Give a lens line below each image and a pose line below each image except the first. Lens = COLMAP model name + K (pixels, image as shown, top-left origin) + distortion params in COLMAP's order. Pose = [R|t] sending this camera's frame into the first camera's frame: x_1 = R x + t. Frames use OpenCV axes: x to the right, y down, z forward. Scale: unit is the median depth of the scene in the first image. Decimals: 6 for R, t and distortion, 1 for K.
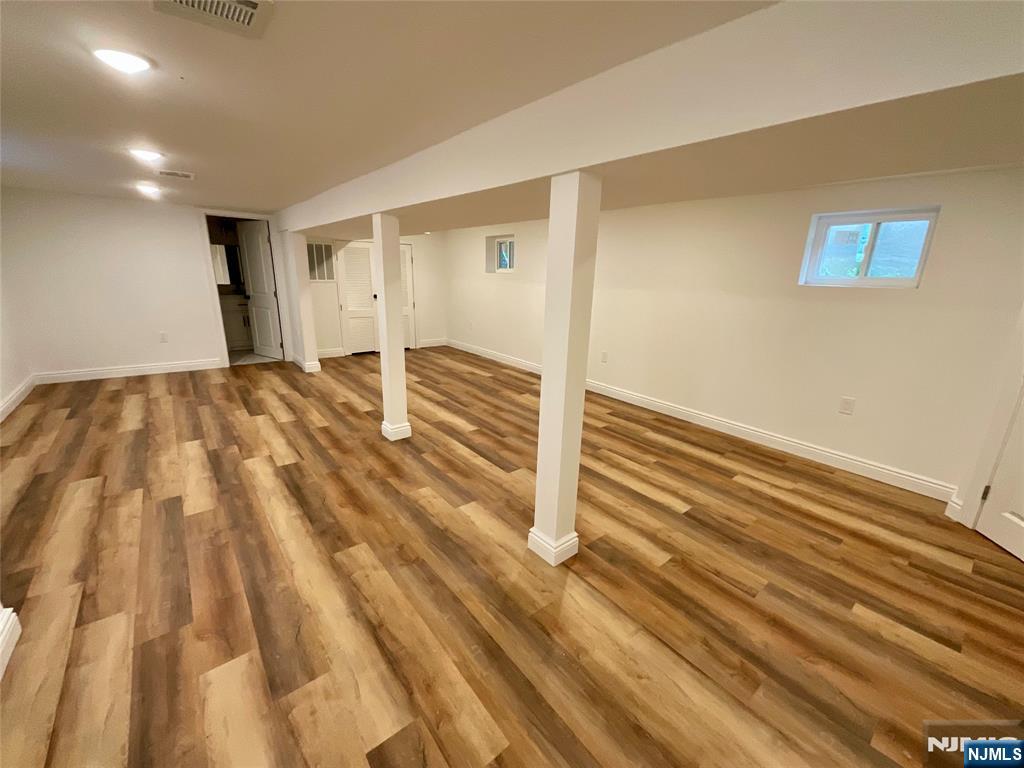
lens RADIAL K [[415.0, 0, 511.4], [0, 415.0, 384.1], [0, 0, 1]] dist [0.000019, 0.000307]
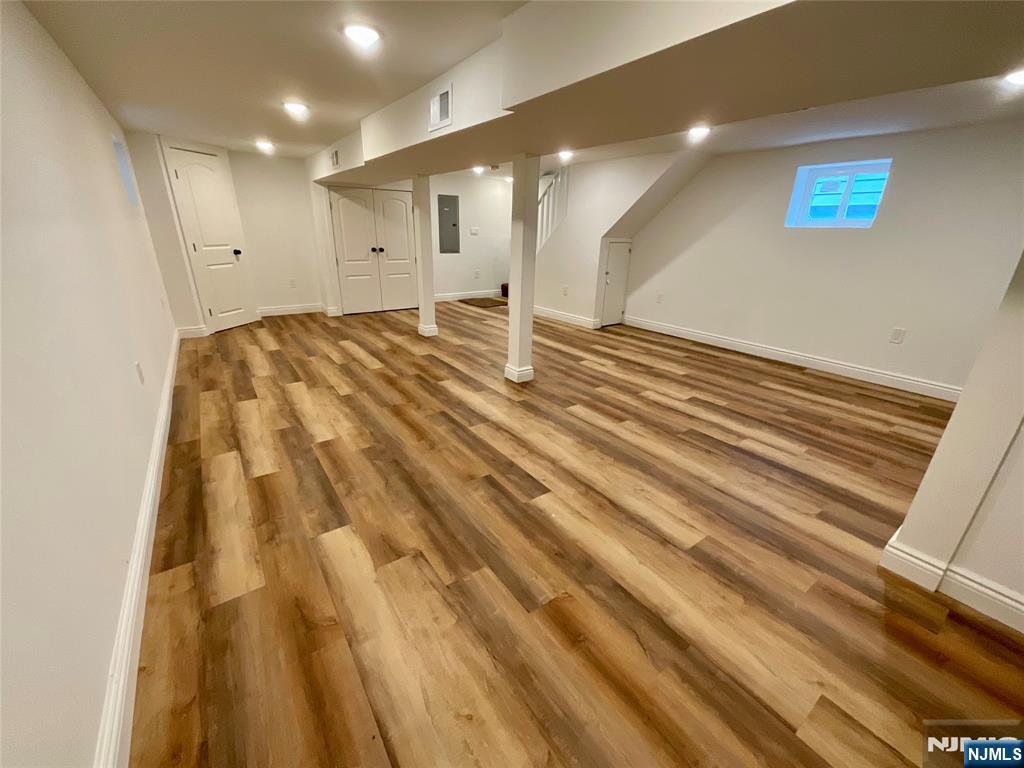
lens RADIAL K [[415.0, 0, 513.7], [0, 415.0, 384.5], [0, 0, 1]] dist [0.000019, 0.000307]
pose [[-0.996794, -0.071598, 0.035705, -0.289904], [-0.036597, 0.804885, 0.592302, -0.464478], [-0.071146, 0.589096, -0.804925, 1.781709]]
